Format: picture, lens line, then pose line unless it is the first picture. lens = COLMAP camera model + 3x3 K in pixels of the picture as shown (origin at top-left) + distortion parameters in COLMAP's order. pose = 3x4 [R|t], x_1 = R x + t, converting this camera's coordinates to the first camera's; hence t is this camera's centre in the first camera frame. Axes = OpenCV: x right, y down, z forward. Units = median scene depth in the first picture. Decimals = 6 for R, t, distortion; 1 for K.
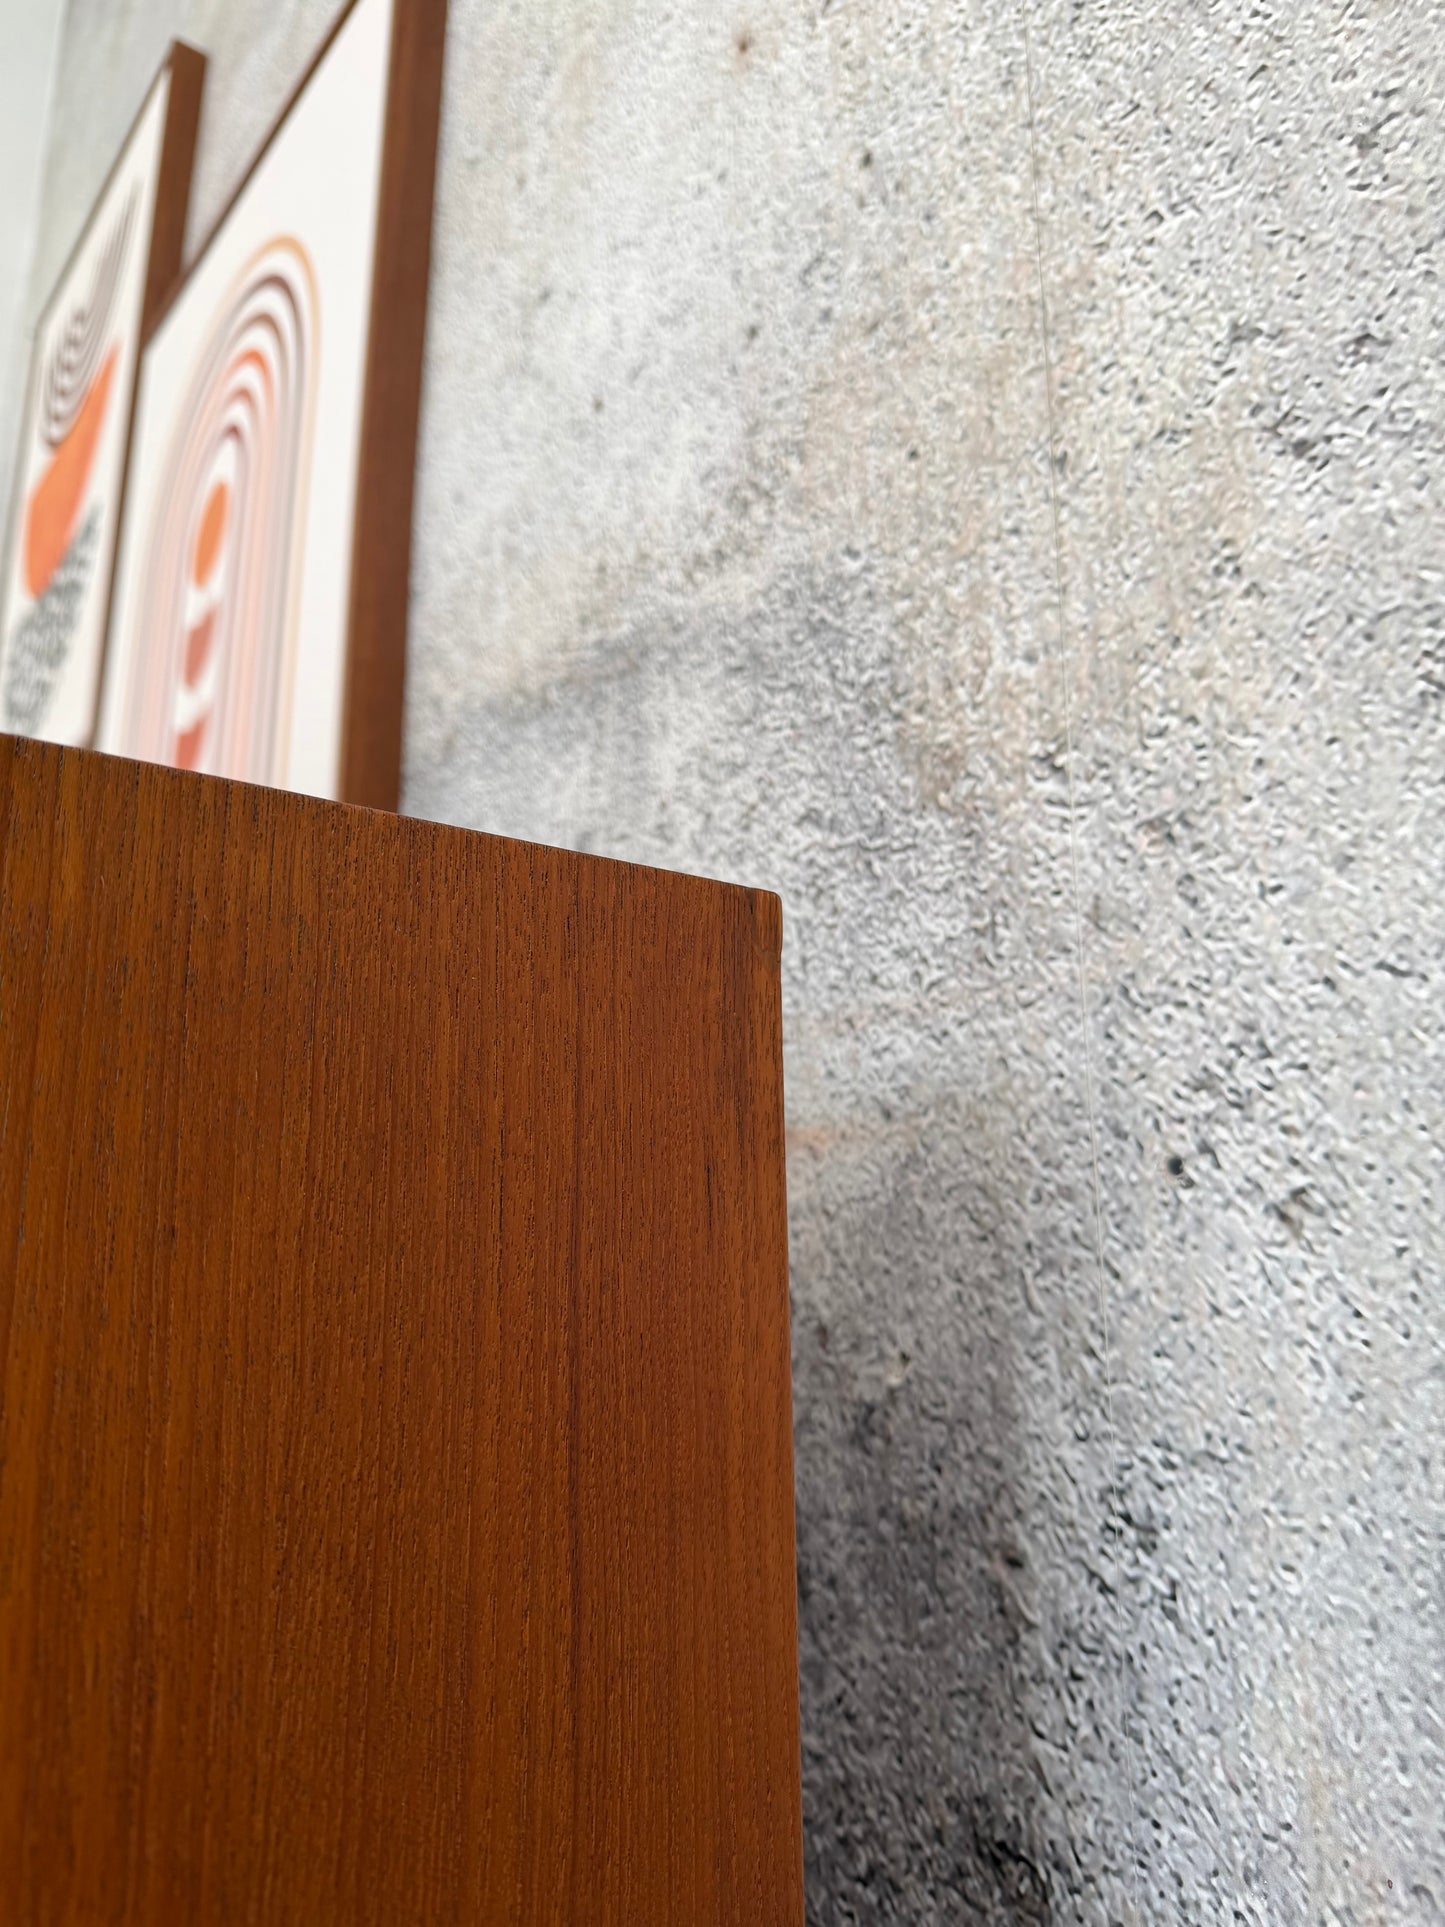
lens RADIAL K [[1389.6, 0, 733.0], [0, 1389.6, 976.0], [0, 0, 1]] dist [0.016386, -0.052413]
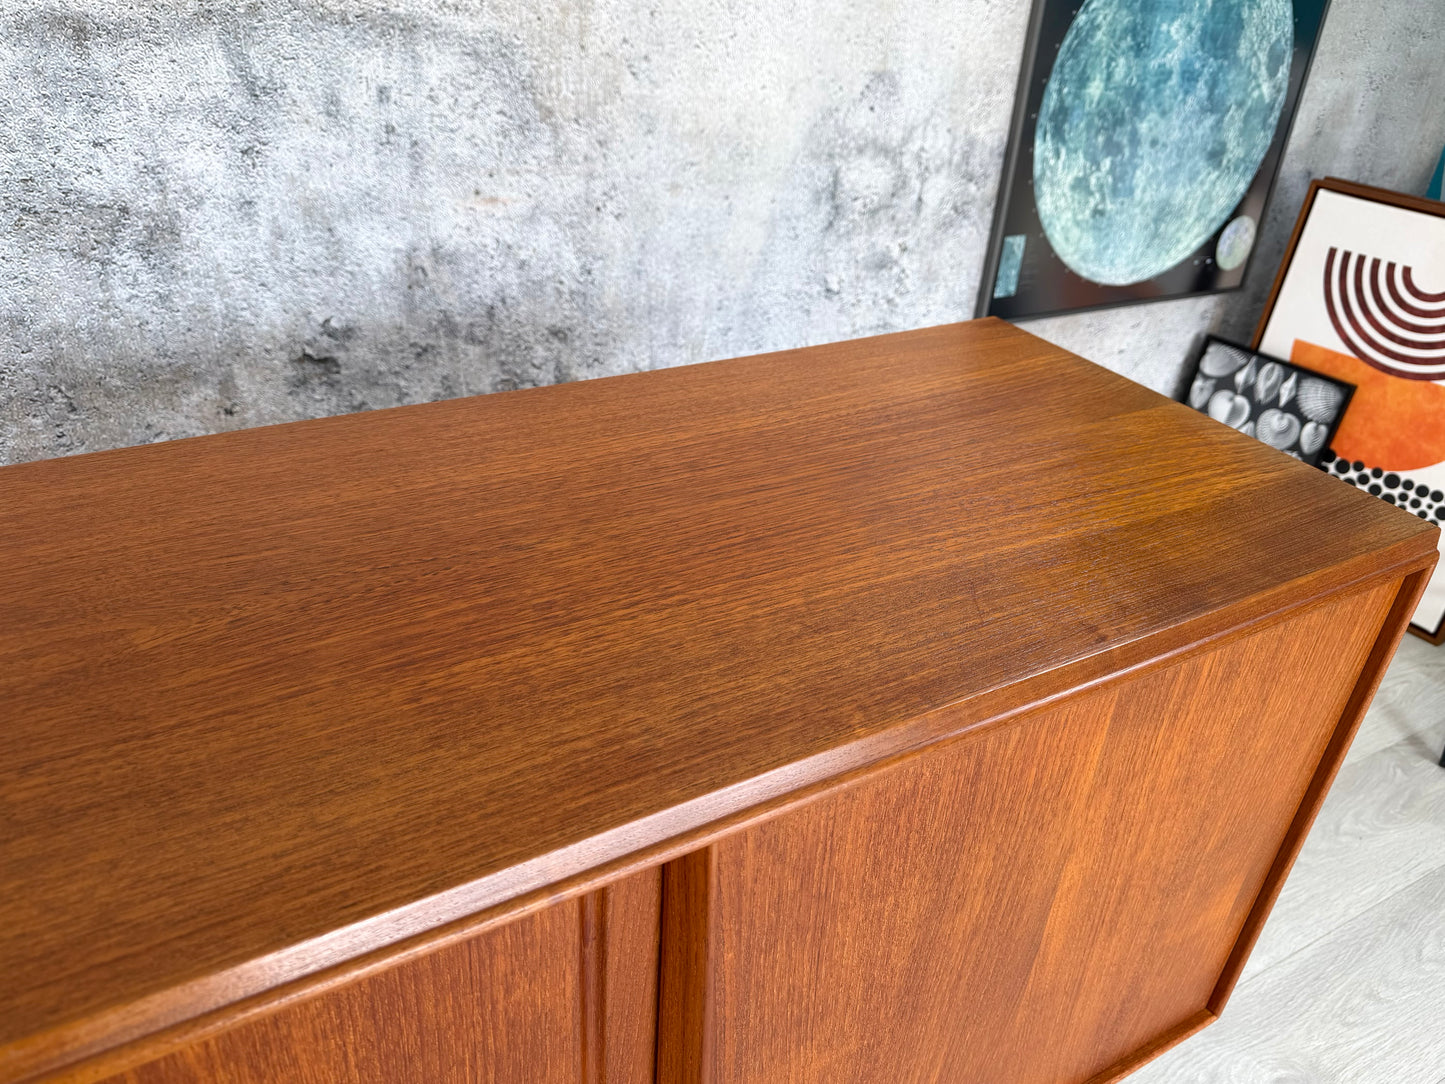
lens RADIAL K [[1042.0, 0, 709.0], [0, 1042.0, 542.3], [0, 0, 1]] dist [0.016386, -0.052413]
pose [[0.184672, -0.478679, 0.858349, -3.288142], [-0.263008, 0.817446, 0.512455, -0.884482], [-0.946955, -0.320388, 0.025063, 0.028029]]
